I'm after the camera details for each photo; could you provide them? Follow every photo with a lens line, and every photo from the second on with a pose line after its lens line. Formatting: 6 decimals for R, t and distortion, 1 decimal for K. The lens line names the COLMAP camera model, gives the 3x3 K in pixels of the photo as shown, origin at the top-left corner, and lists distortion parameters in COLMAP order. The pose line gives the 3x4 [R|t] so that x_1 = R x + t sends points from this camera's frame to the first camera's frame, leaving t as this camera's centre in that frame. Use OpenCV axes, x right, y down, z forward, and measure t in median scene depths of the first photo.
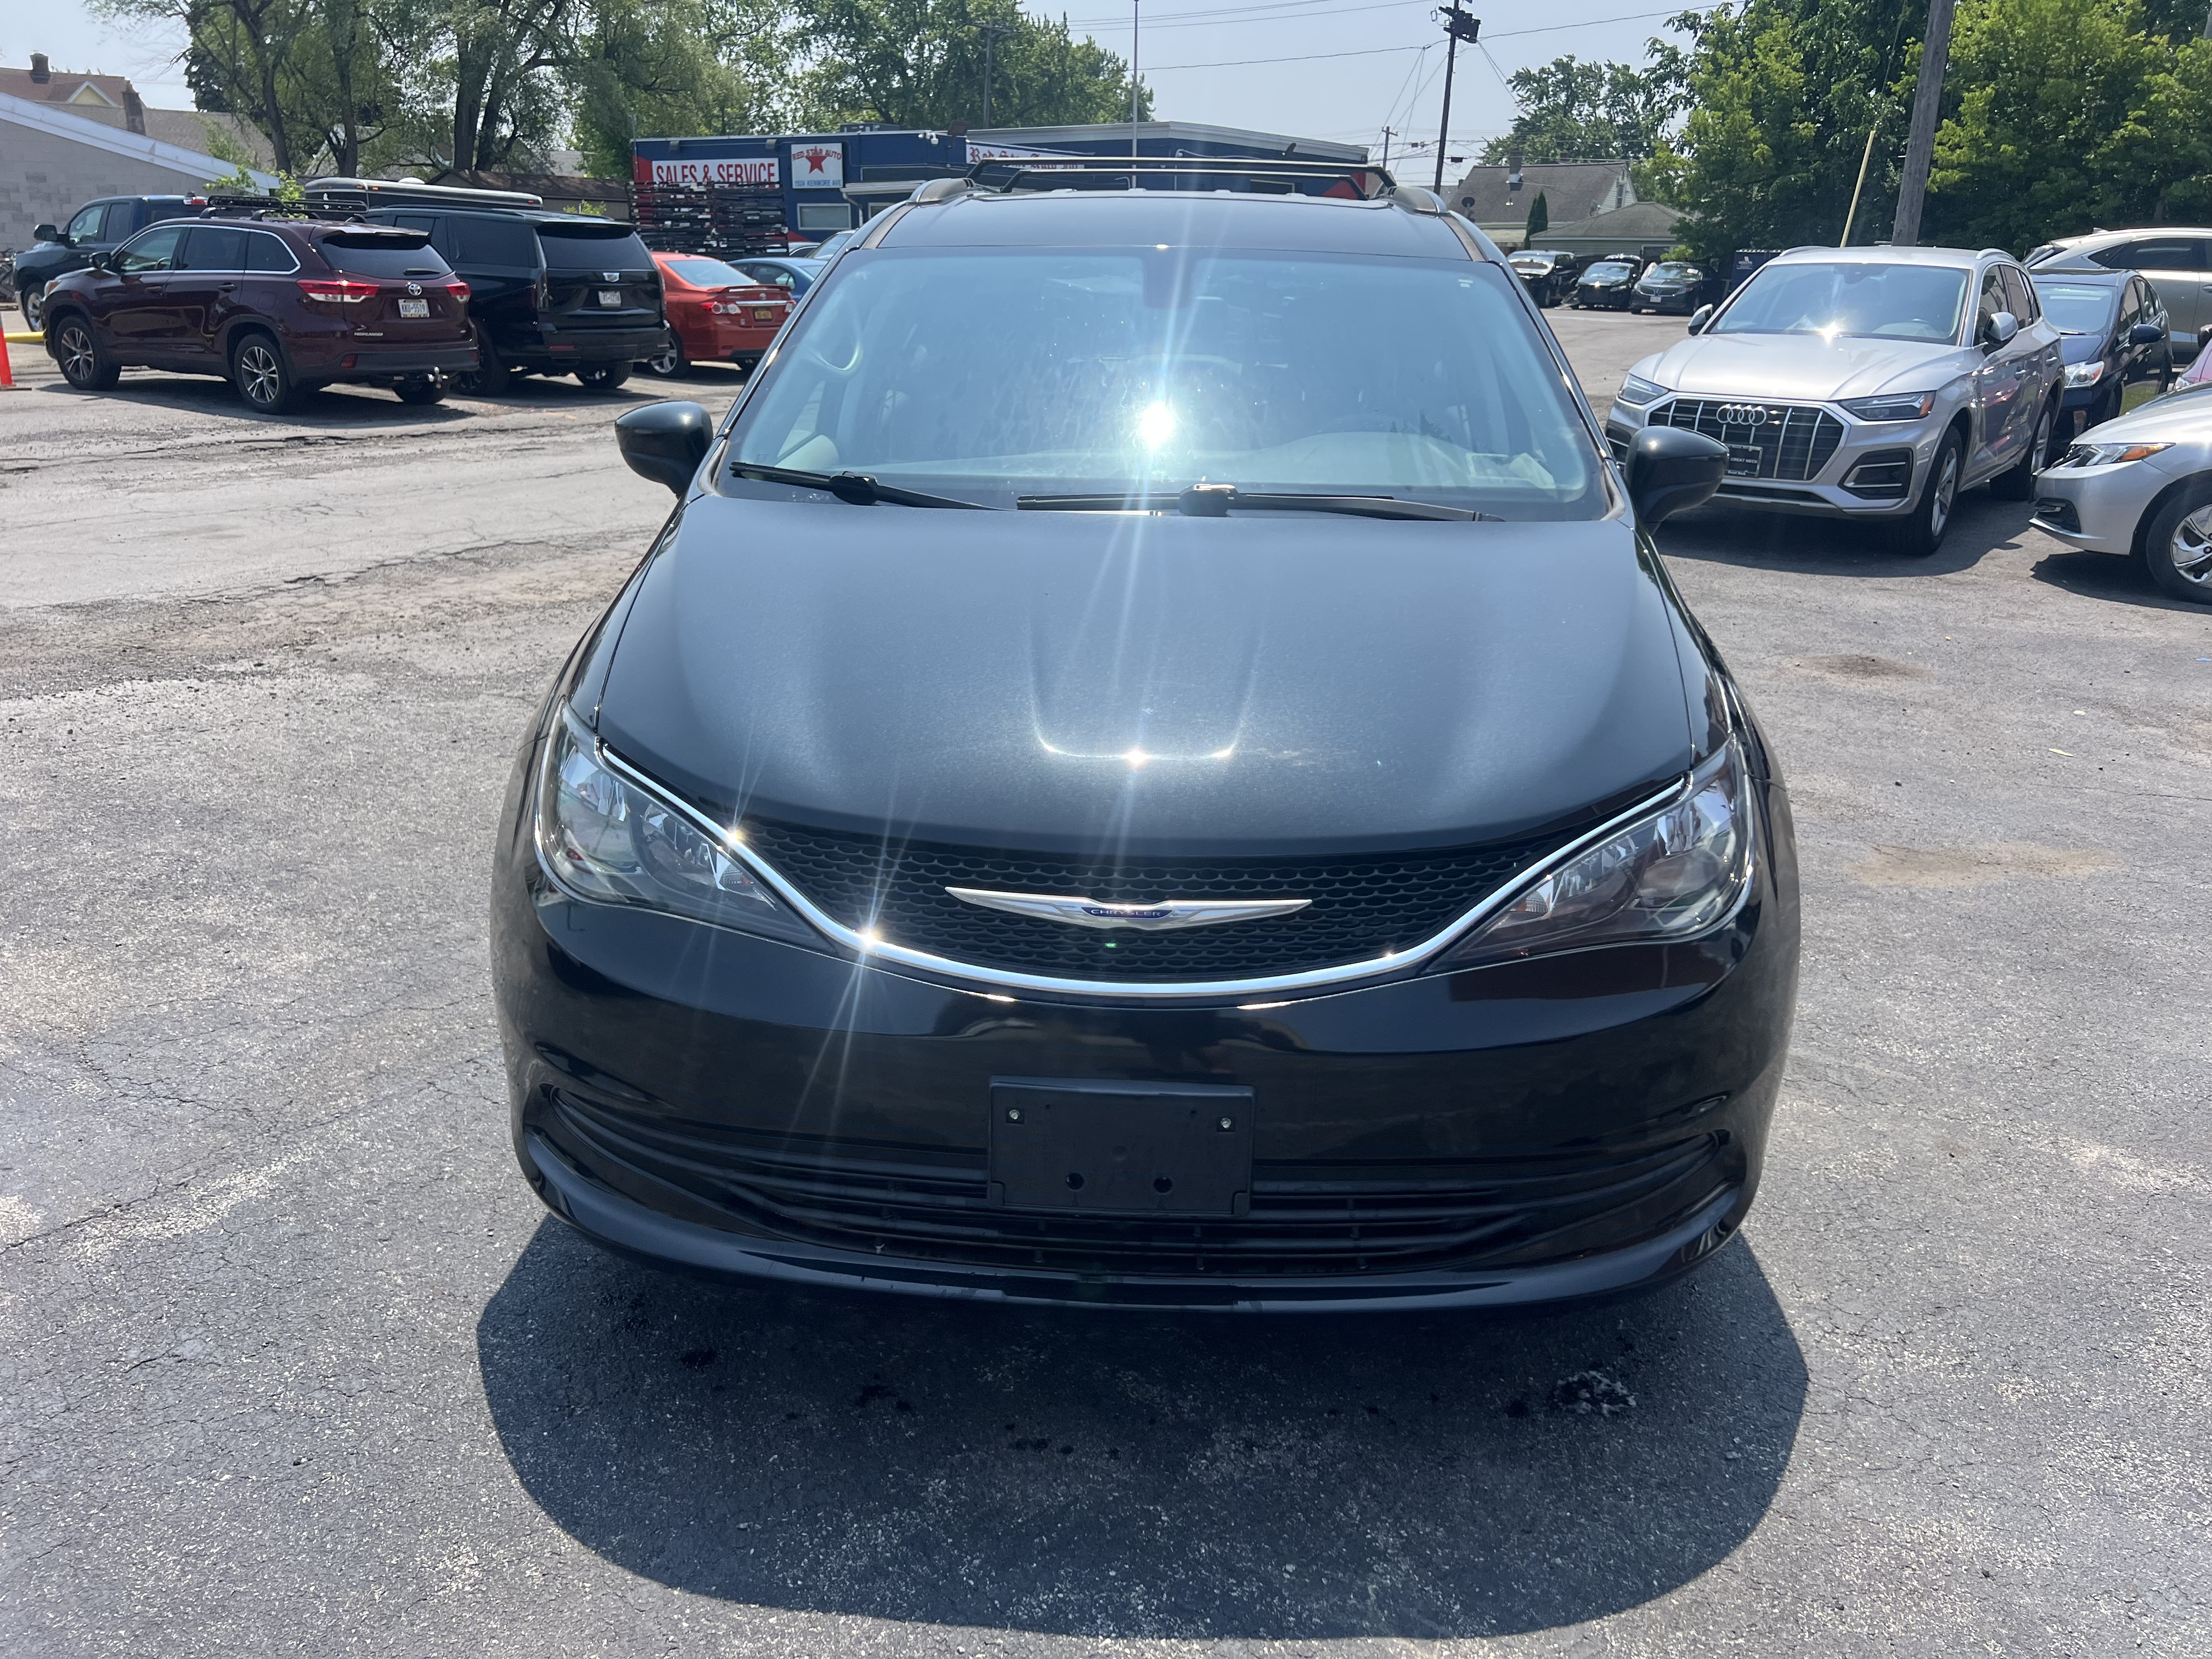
lens RADIAL K [[1691.9, 0, 1105.2], [0, 1691.9, 840.7], [0, 0, 1]] dist [0.059110, -0.060491]
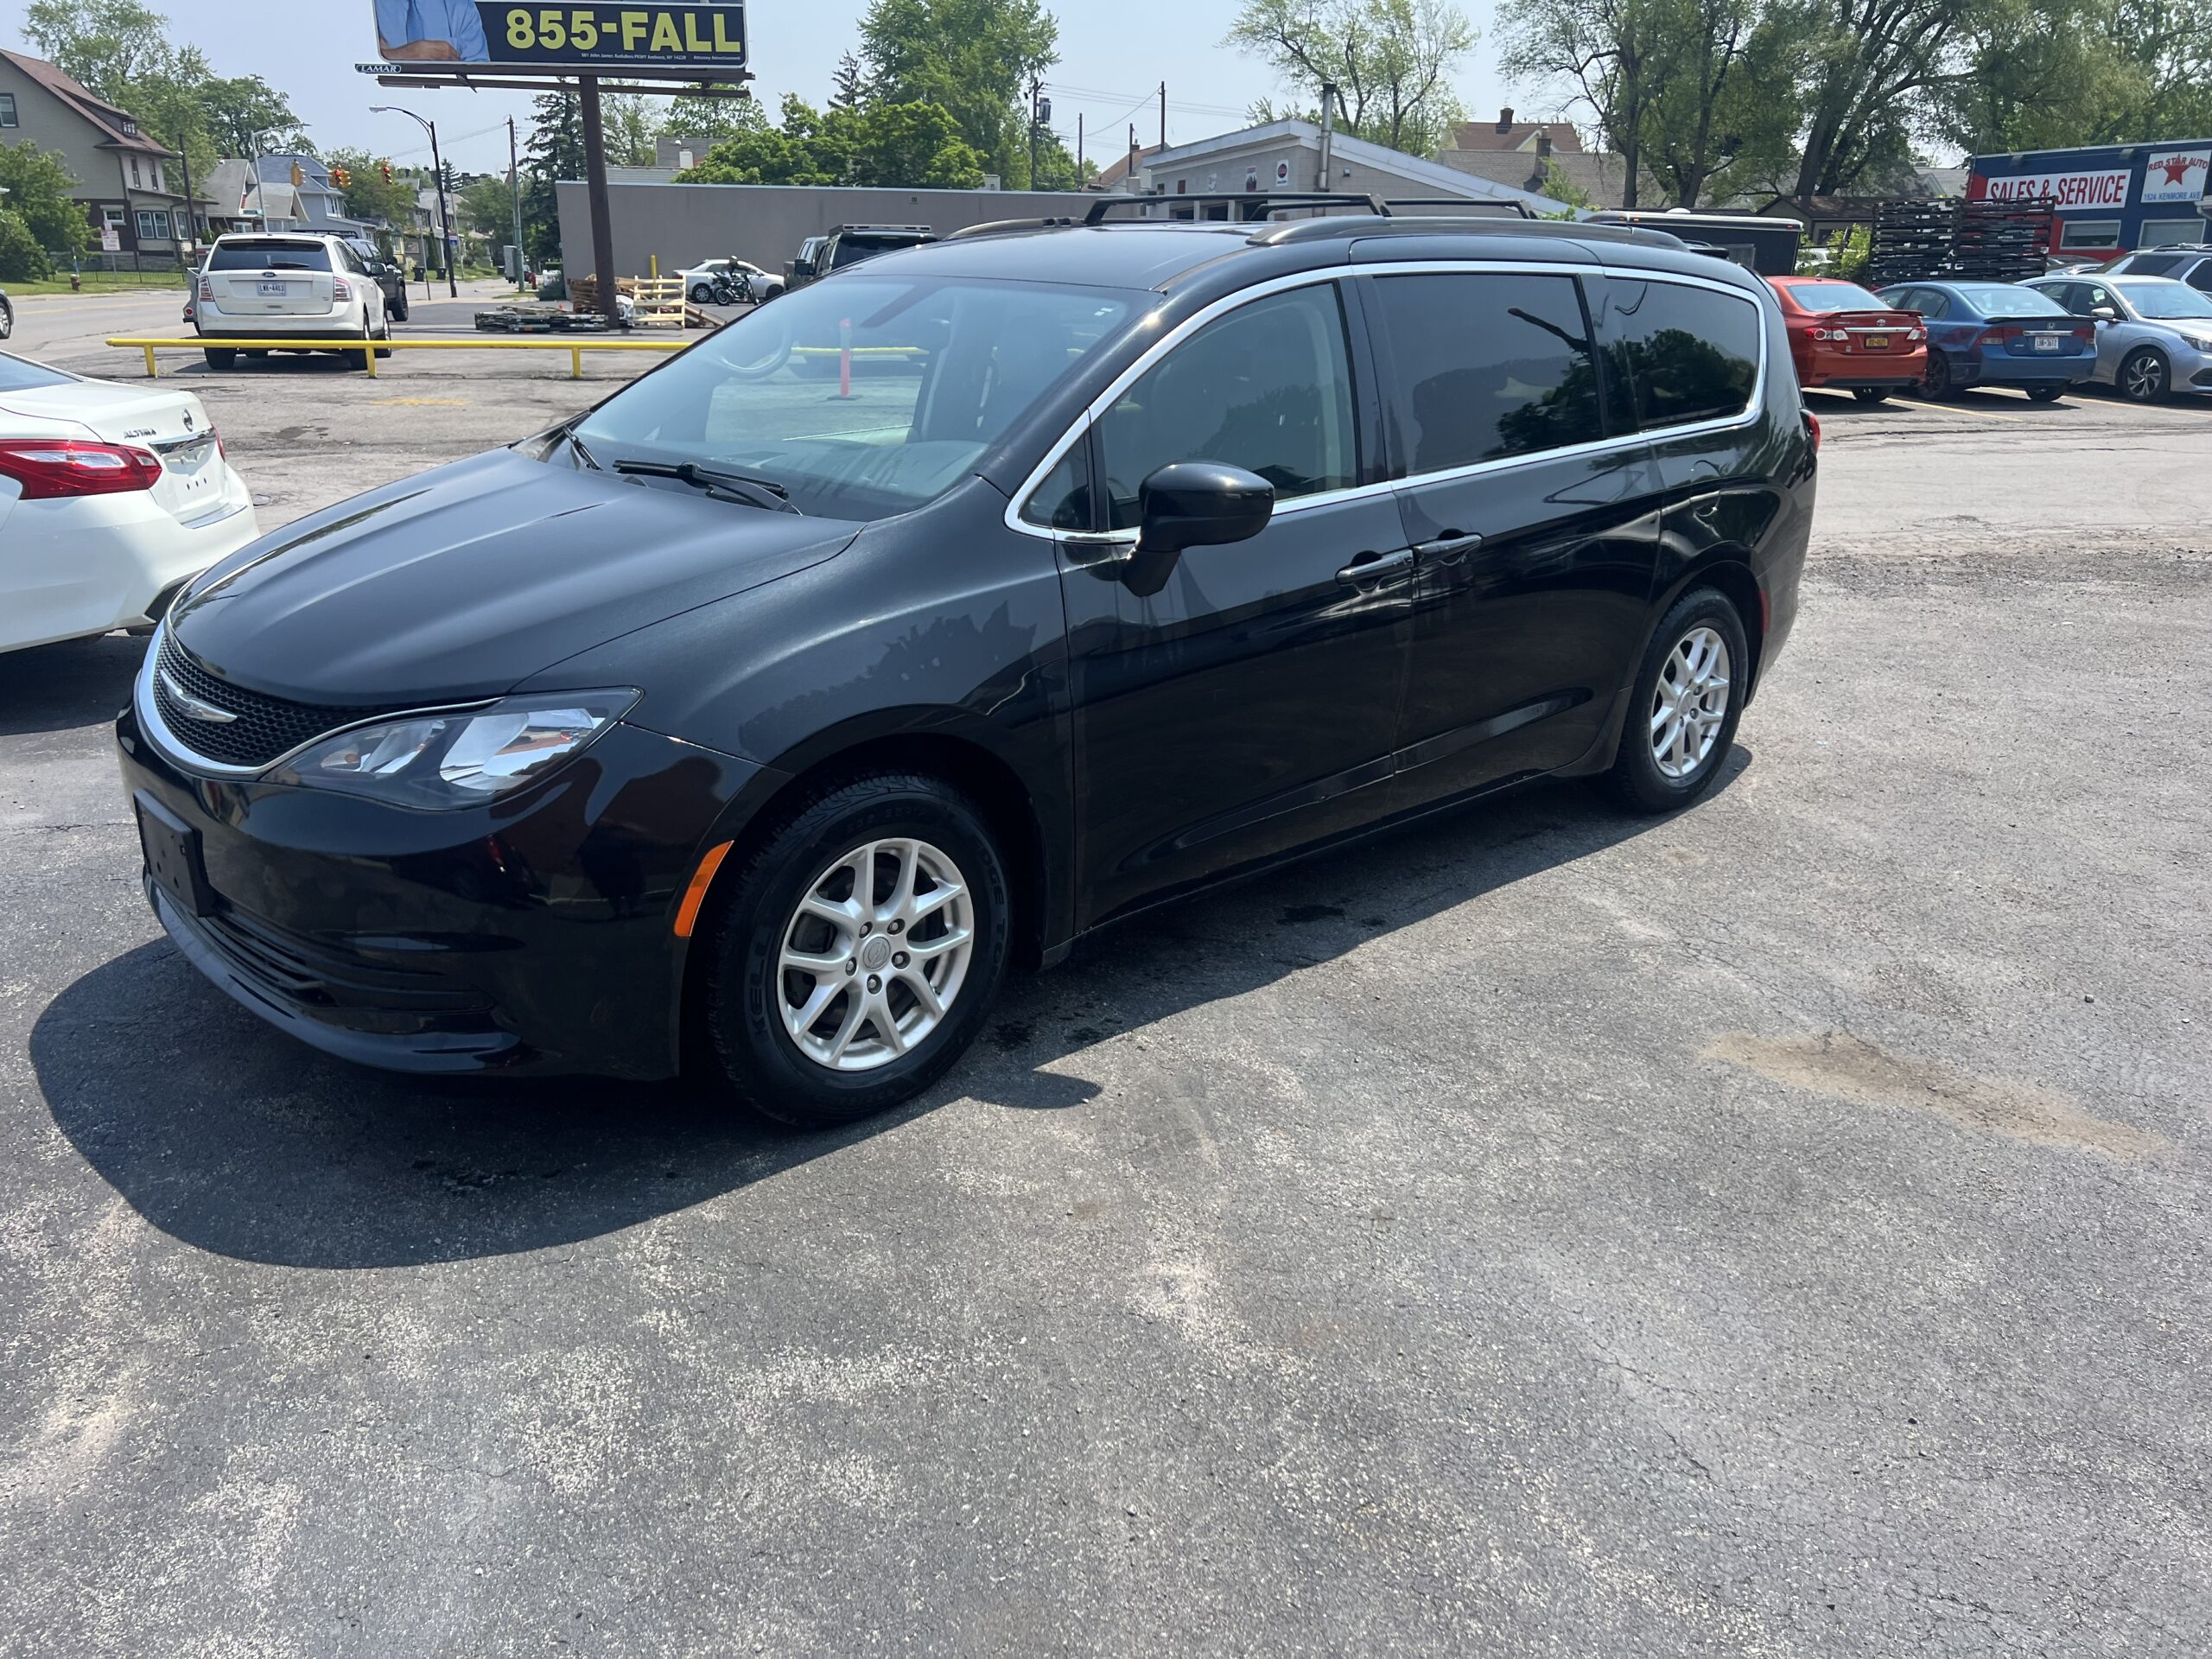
lens RADIAL K [[1691.8, 0, 1103.3], [0, 1691.8, 830.1], [0, 0, 1]] dist [0.061215, -0.065246]
pose [[0.702274, 0.221618, -0.676533, 0.112752], [-0.233849, 0.969391, 0.074806, -0.010666], [0.672403, 0.105672, 0.732603, 0.028614]]
